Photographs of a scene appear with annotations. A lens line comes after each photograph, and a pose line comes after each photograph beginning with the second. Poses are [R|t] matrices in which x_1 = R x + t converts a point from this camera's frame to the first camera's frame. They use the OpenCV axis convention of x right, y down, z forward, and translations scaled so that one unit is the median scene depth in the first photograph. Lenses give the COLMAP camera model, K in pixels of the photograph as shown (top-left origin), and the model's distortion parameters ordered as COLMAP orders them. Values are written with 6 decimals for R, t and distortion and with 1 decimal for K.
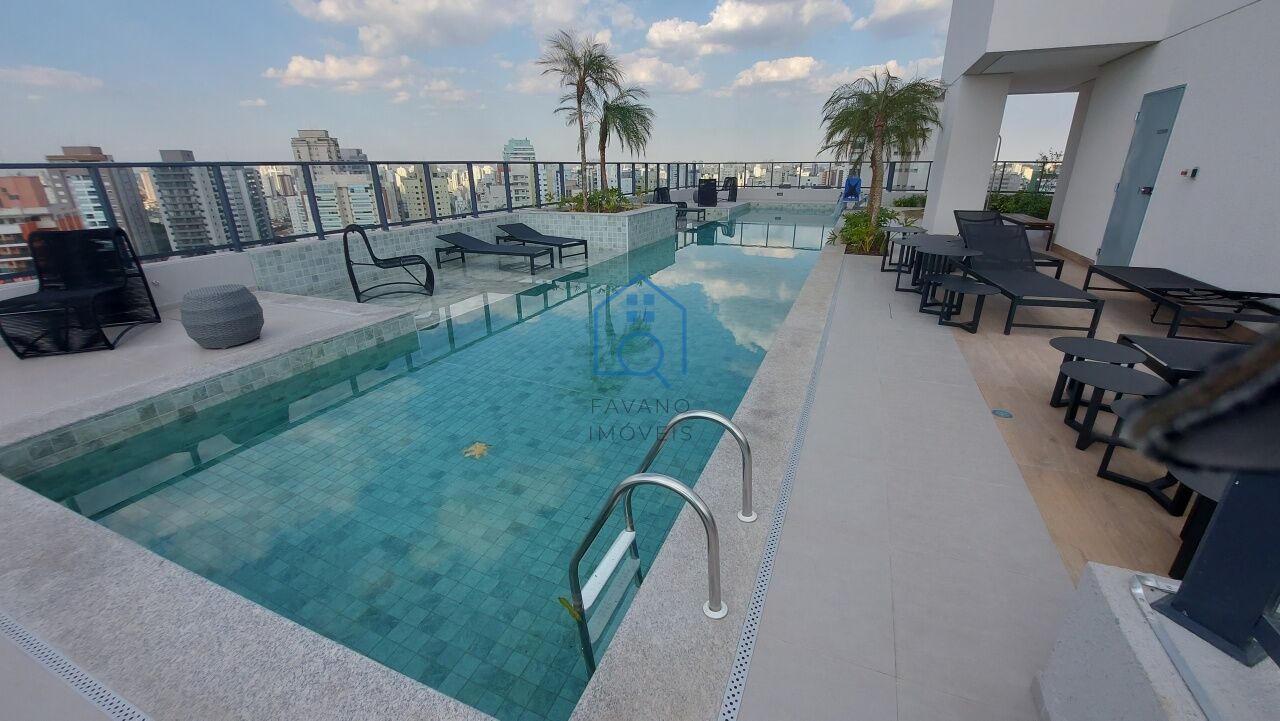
lens RADIAL K [[498.6, 0, 640.0], [0, 498.6, 360.5], [0, 0, 1]] dist [-0.020217, 0.000148]
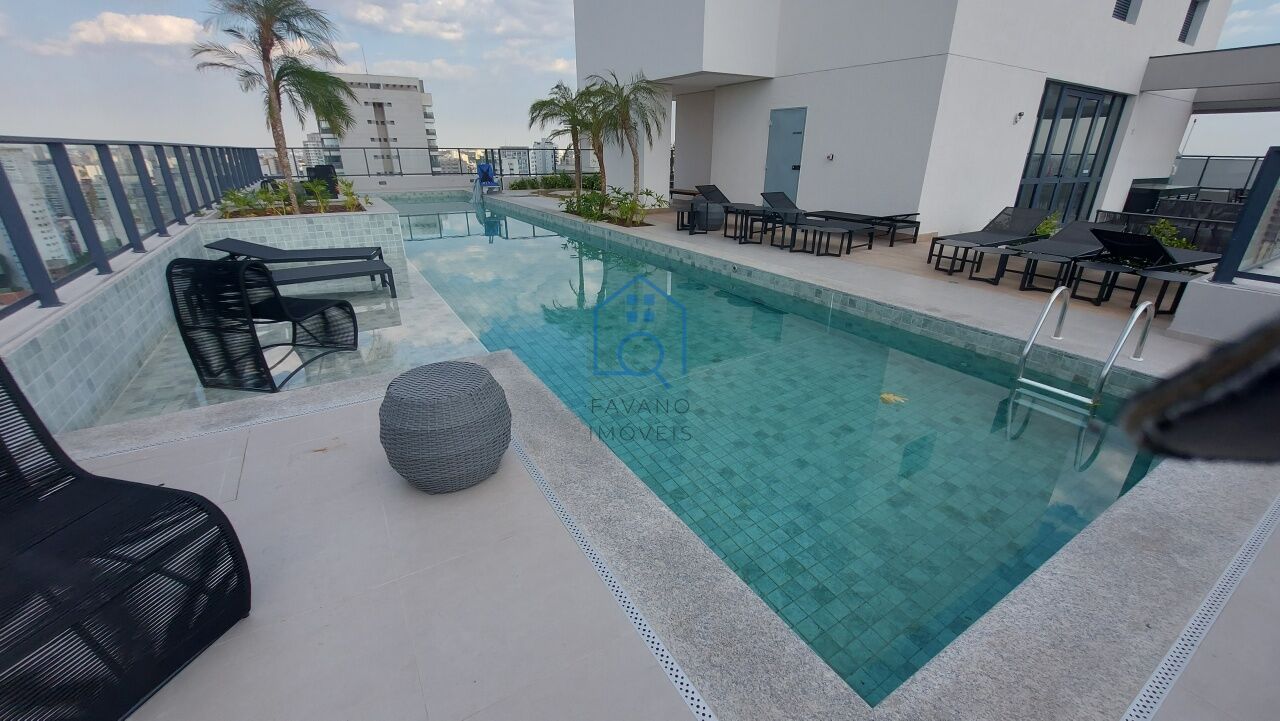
lens RADIAL K [[498.6, 0, 640.0], [0, 498.6, 360.5], [0, 0, 1]] dist [-0.020217, 0.000148]
pose [[0.578197, -0.303182, 0.757475, -0.819911], [0.285653, 0.944859, 0.160138, -0.135305], [-0.764258, 0.123784, 0.632919, 0.375653]]
